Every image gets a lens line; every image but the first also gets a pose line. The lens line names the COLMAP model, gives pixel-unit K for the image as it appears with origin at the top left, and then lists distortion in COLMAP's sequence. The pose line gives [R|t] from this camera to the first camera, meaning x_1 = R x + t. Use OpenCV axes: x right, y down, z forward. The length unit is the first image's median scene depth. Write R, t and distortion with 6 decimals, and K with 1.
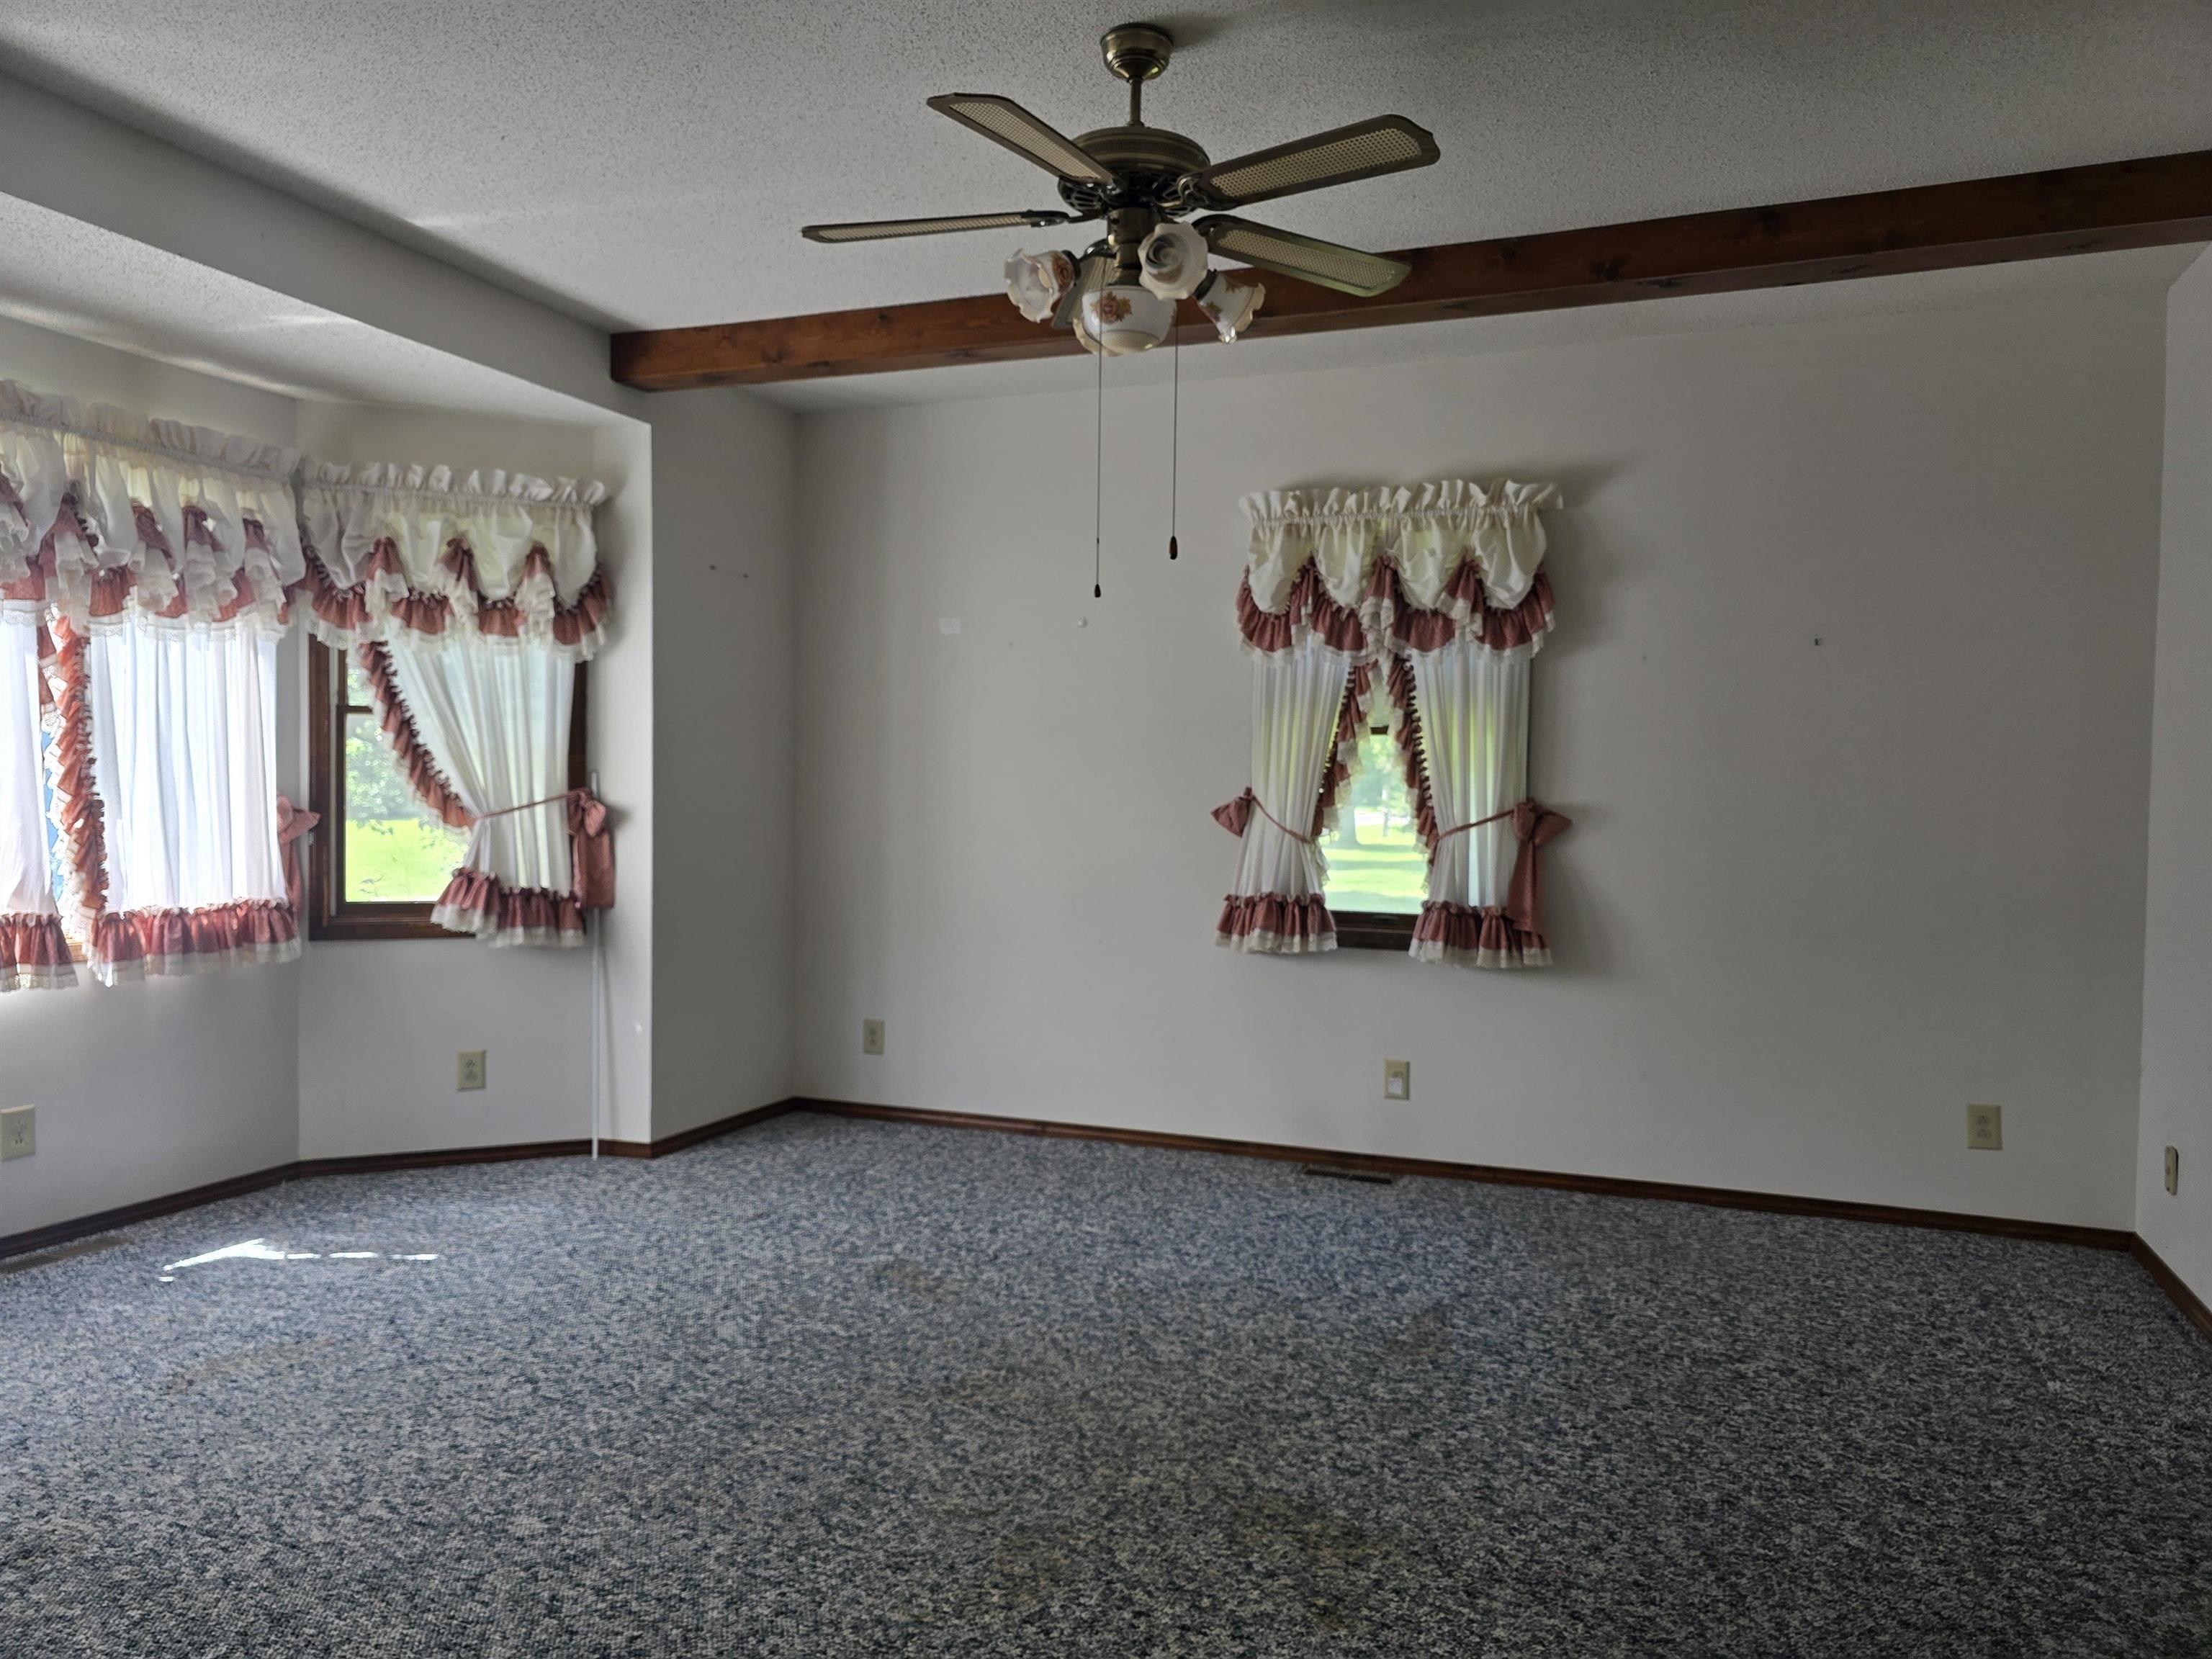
lens RADIAL K [[1482.7, 0, 1118.7], [0, 1482.7, 852.2], [0, 0, 1]] dist [0.050876, -0.047816]
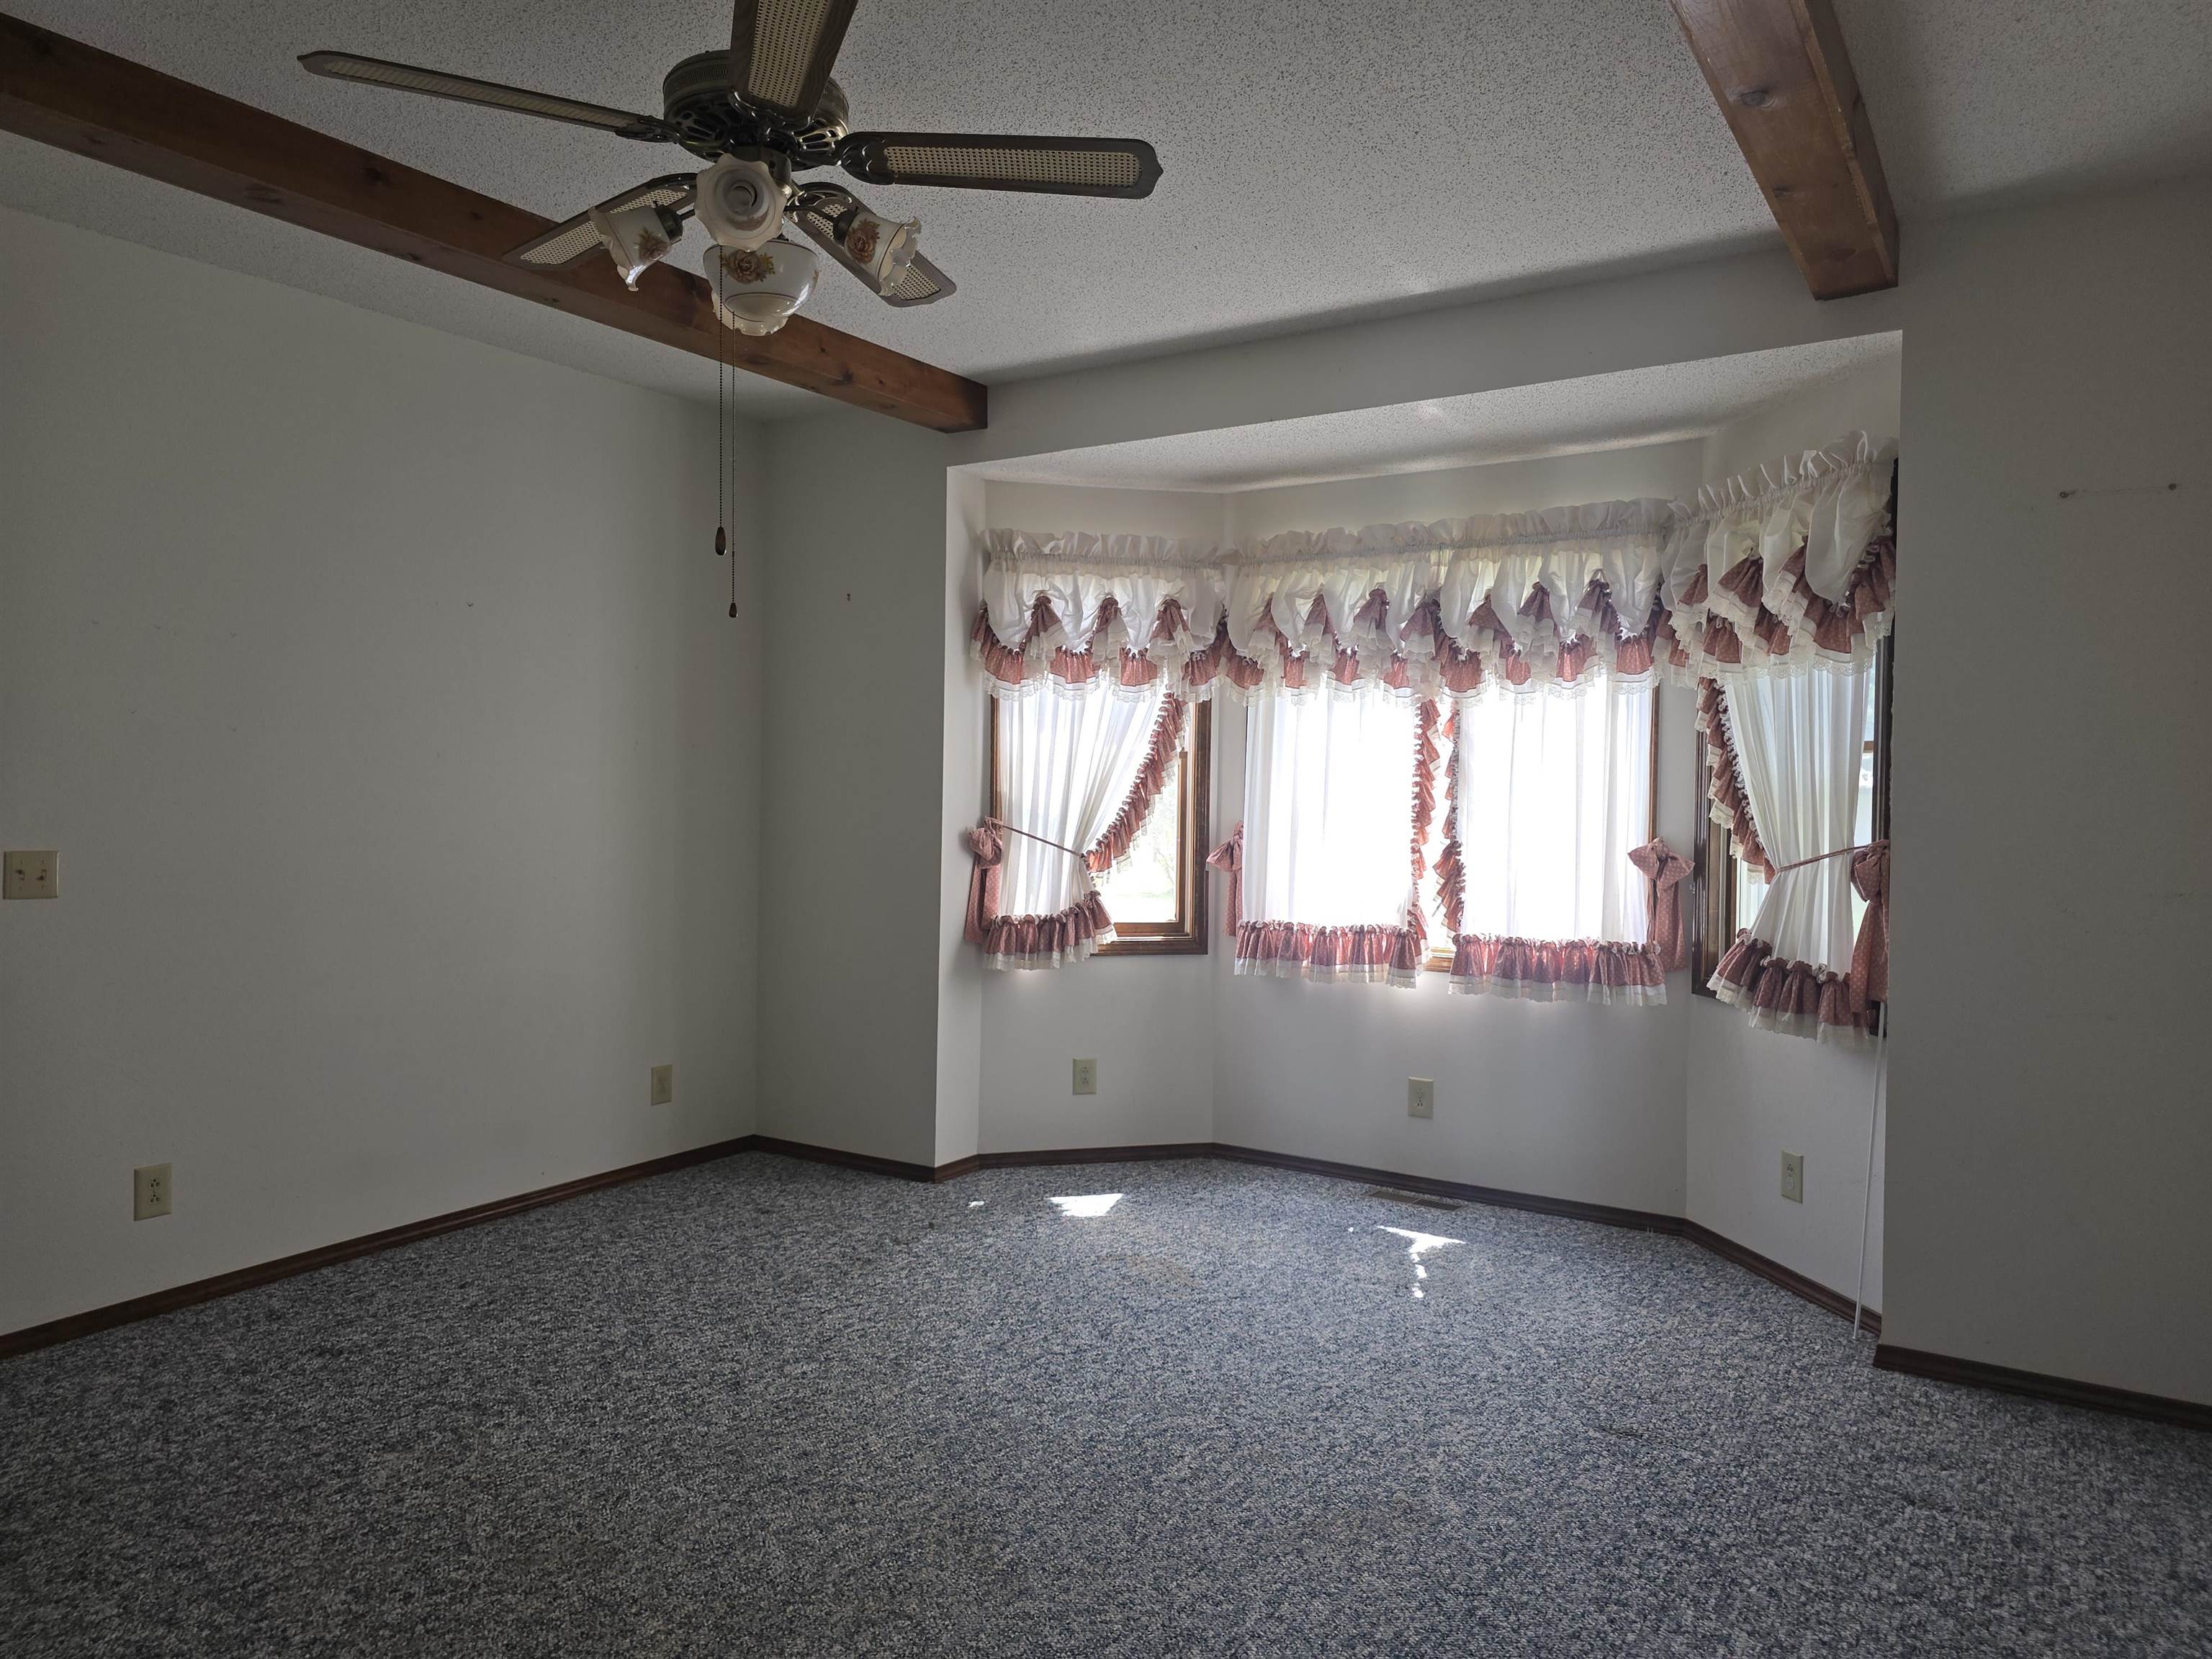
lens RADIAL K [[1482.7, 0, 1119.6], [0, 1482.7, 821.3], [0, 0, 1]] dist [0.050876, -0.047816]
pose [[-0.188437, -0.000157, -0.982085, 0.597511], [-0.054858, 0.998440, 0.010367, -0.051735], [0.980552, 0.055829, -0.188152, 1.023534]]
